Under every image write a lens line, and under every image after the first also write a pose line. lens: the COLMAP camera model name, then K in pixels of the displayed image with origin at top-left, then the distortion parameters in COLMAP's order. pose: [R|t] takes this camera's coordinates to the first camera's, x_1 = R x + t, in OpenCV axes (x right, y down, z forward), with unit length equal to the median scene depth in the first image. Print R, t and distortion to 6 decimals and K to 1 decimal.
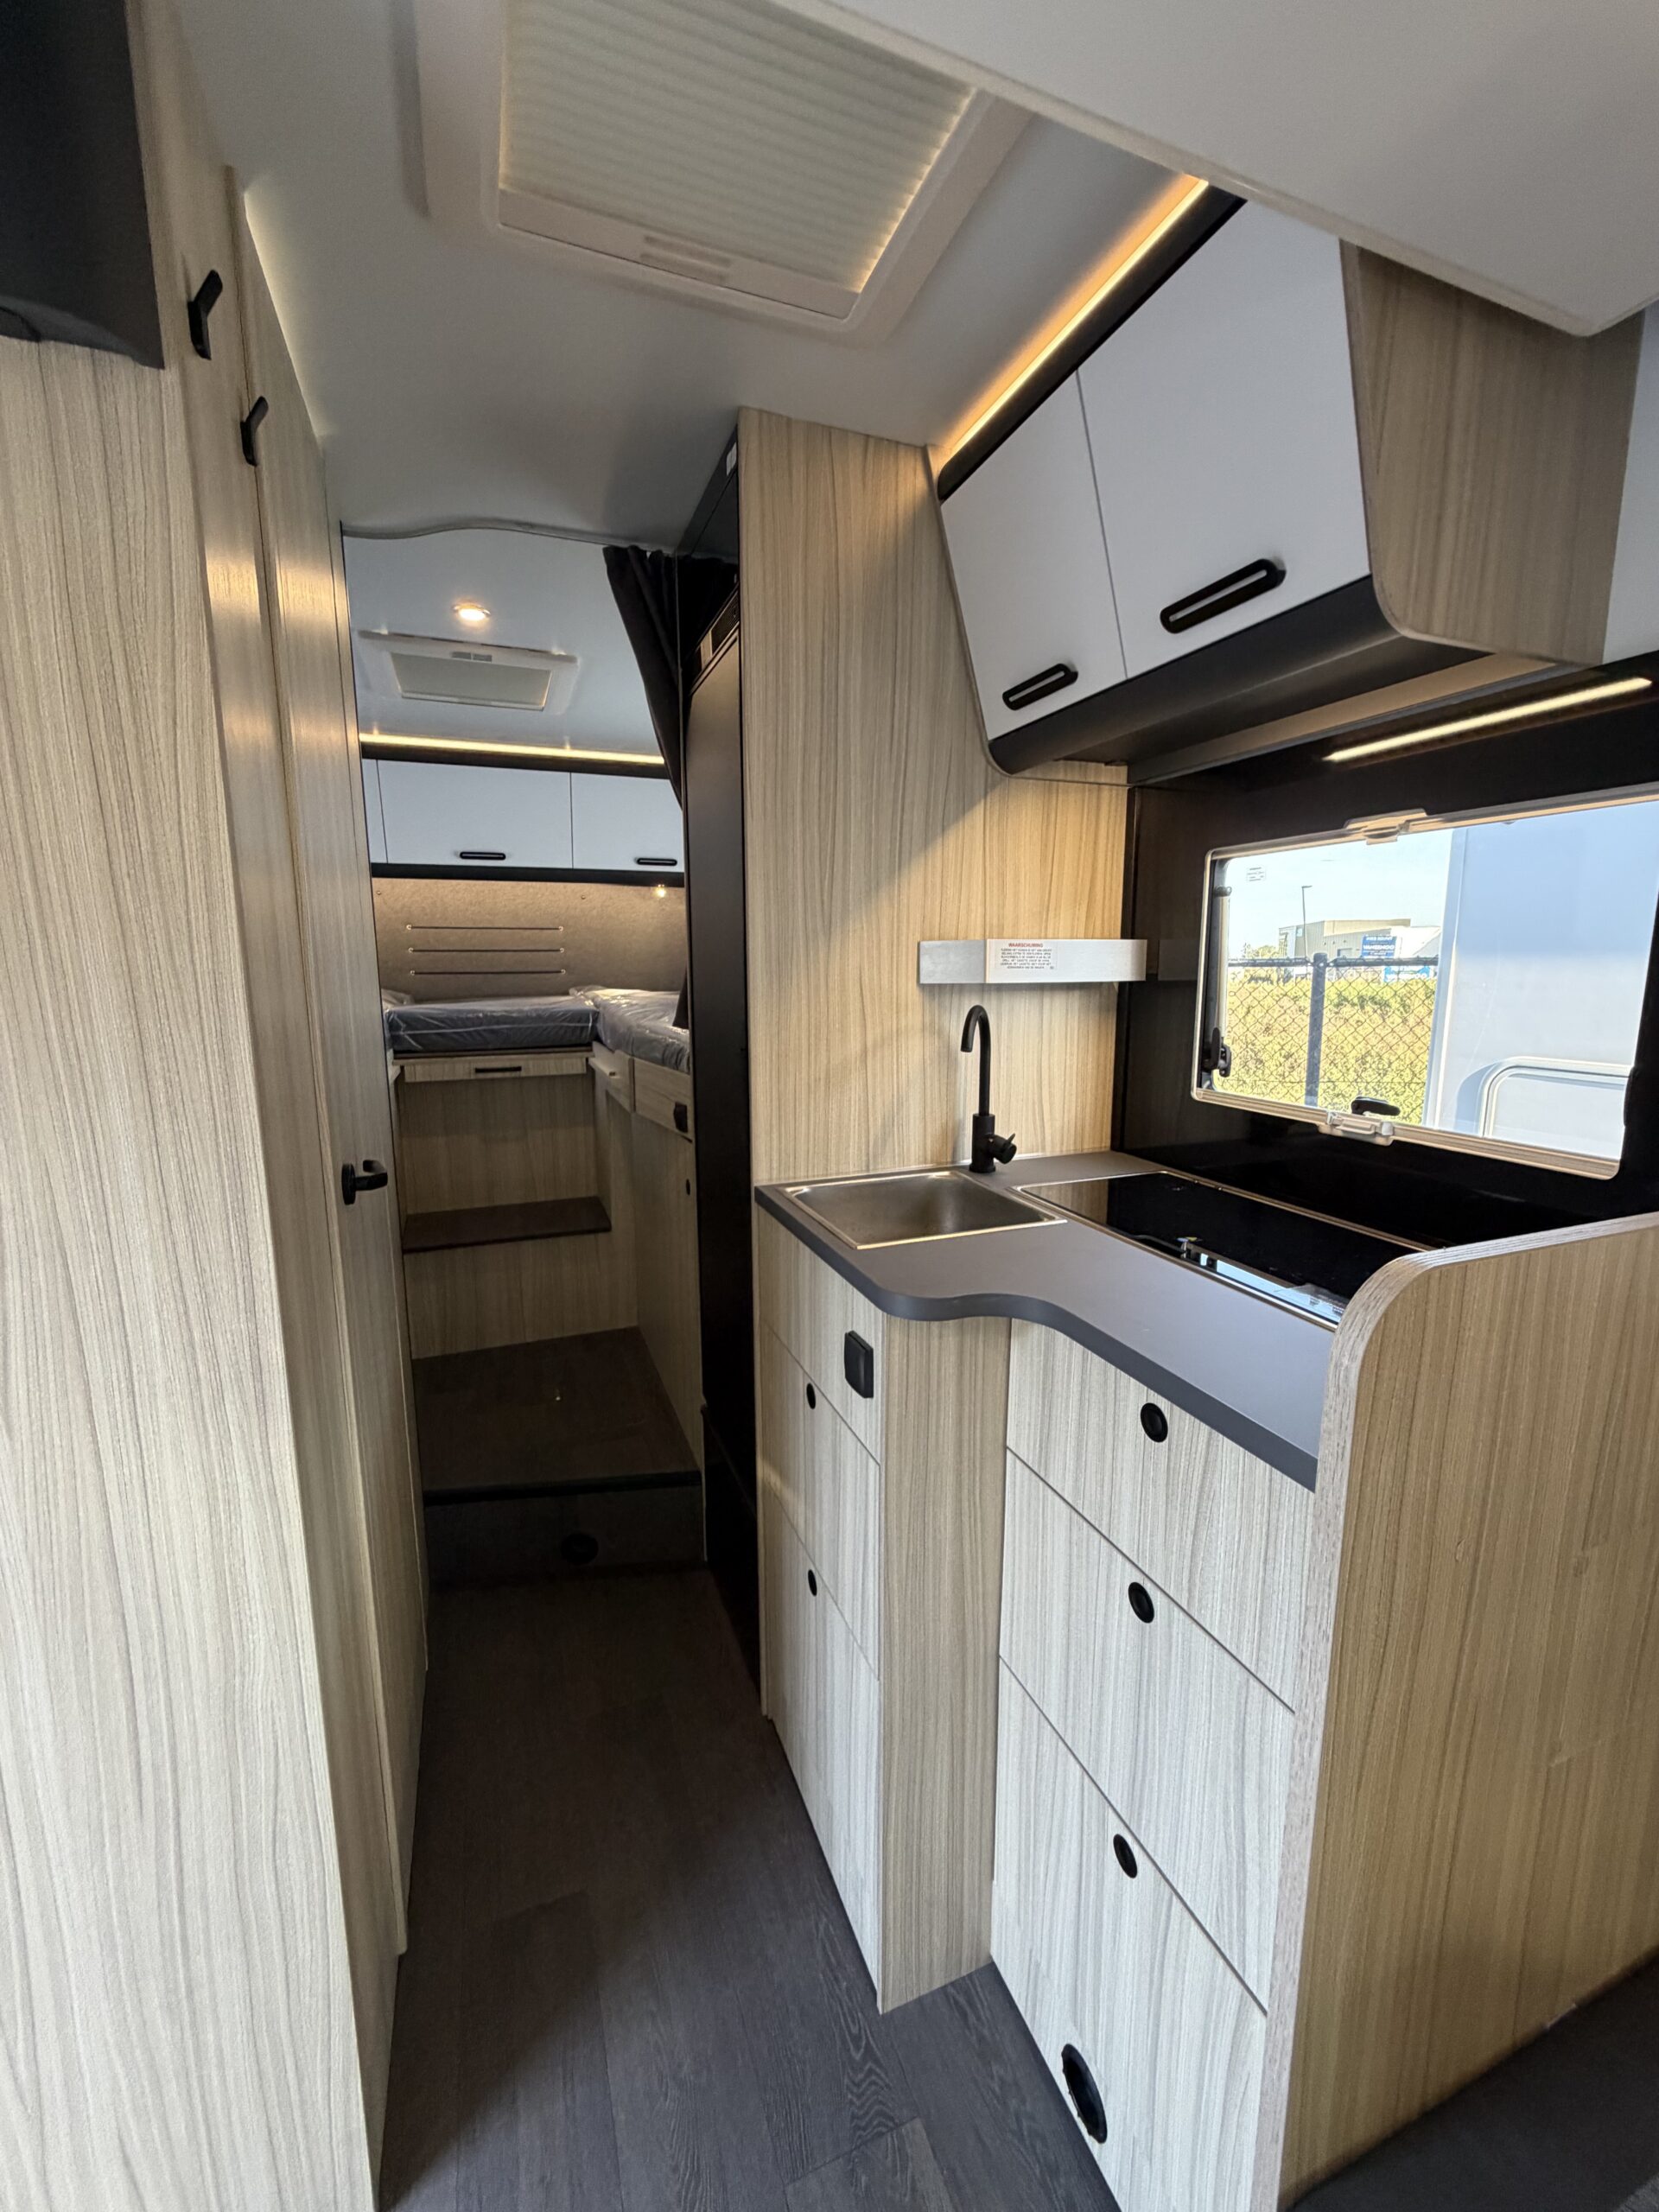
lens RADIAL K [[879.0, 0, 828.6], [0, 879.0, 1101.0], [0, 0, 1]] dist [0.000048, -0.000355]
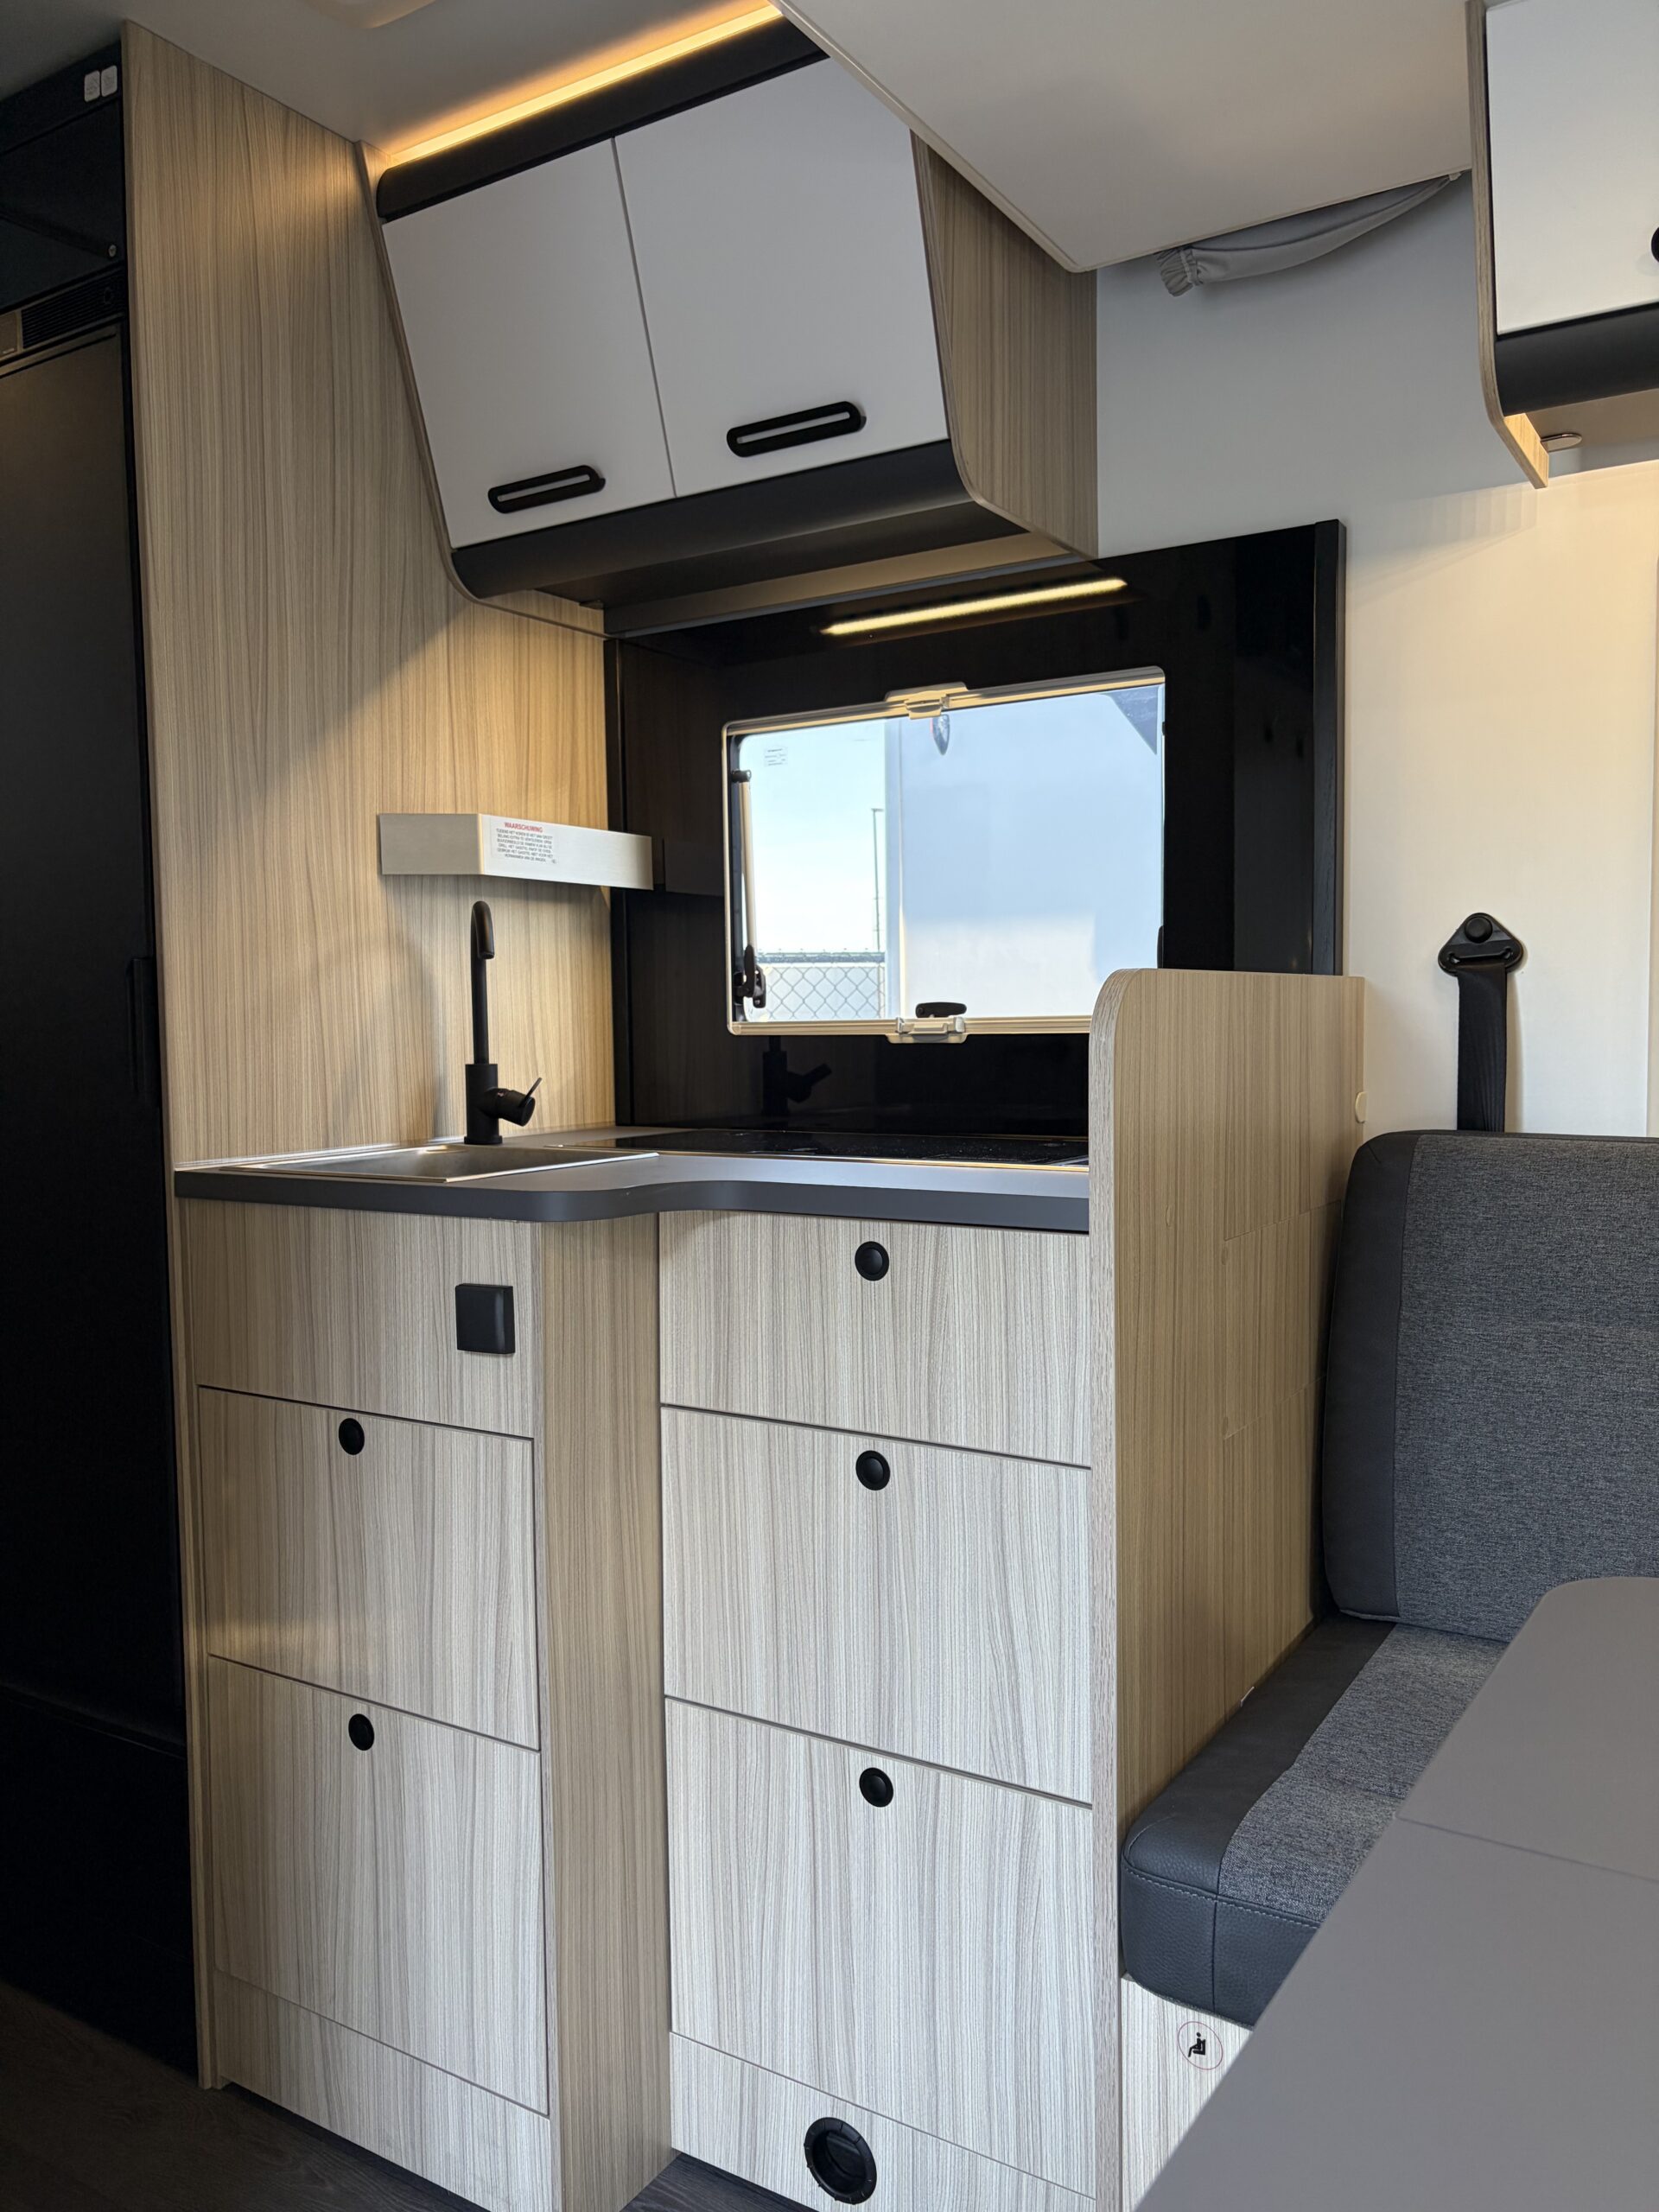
lens RADIAL K [[1700.5, 0, 810.7], [0, 1700.5, 1135.5], [0, 0, 1]] dist [0.046534, -0.056099]
pose [[0.805737, -0.047062, 0.590400, -0.456510], [0.104850, 0.992428, -0.063983, 0.204592], [-0.582919, 0.113457, 0.804570, -0.273150]]
